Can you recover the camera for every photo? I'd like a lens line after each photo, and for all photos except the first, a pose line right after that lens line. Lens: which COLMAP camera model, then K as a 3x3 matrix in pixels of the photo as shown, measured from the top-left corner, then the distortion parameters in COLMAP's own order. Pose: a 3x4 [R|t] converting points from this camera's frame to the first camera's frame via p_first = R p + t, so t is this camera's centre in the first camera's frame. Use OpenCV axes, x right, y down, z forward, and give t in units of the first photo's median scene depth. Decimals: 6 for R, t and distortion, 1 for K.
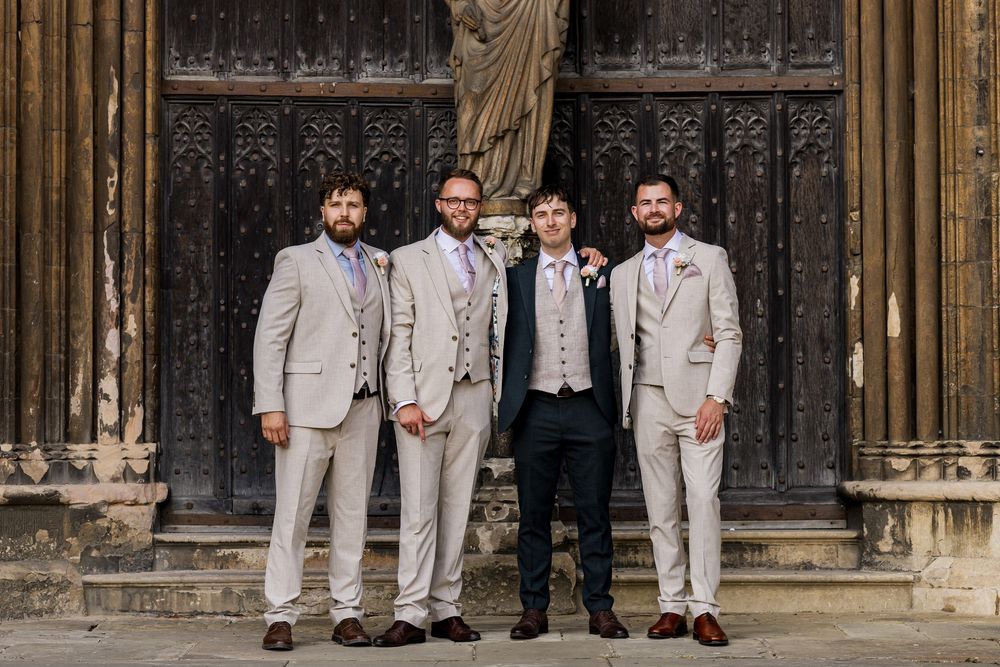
lens RADIAL K [[2809.9, 0, 412.9], [0, 2809.9, 353.6], [0, 0, 1]] dist [0.105805, 0.000000]
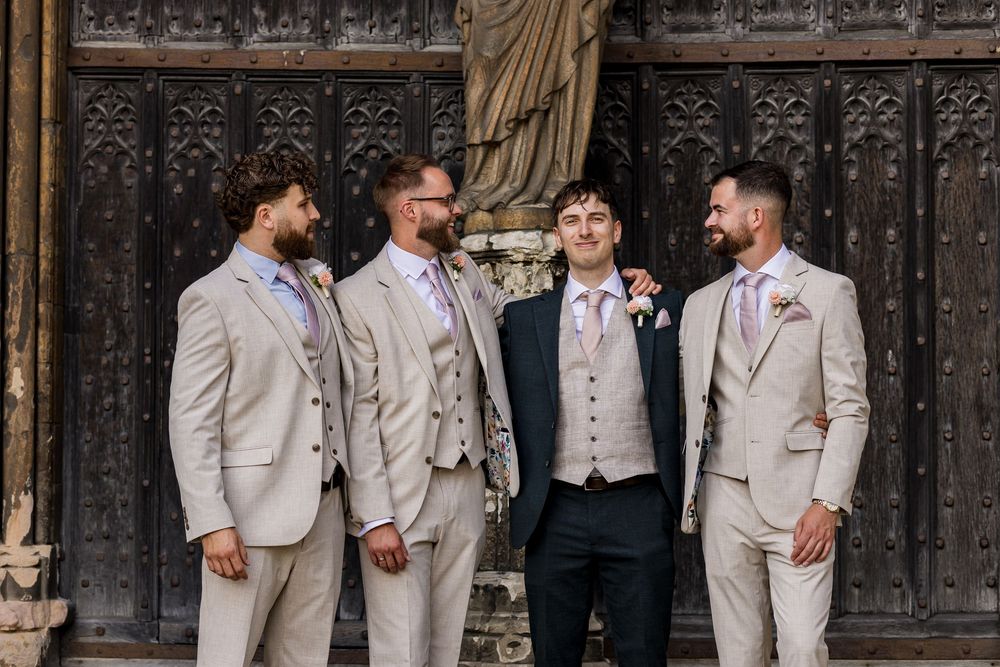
lens RADIAL K [[2809.9, 0, 404.0], [0, 2809.9, 377.6], [0, 0, 1]] dist [0.105805, 0.000000]
pose [[0.998724, 0.004356, -0.050322, 0.035268], [-0.005075, 0.999887, -0.014160, -0.001477], [0.050255, 0.014398, 0.998633, 0.275738]]
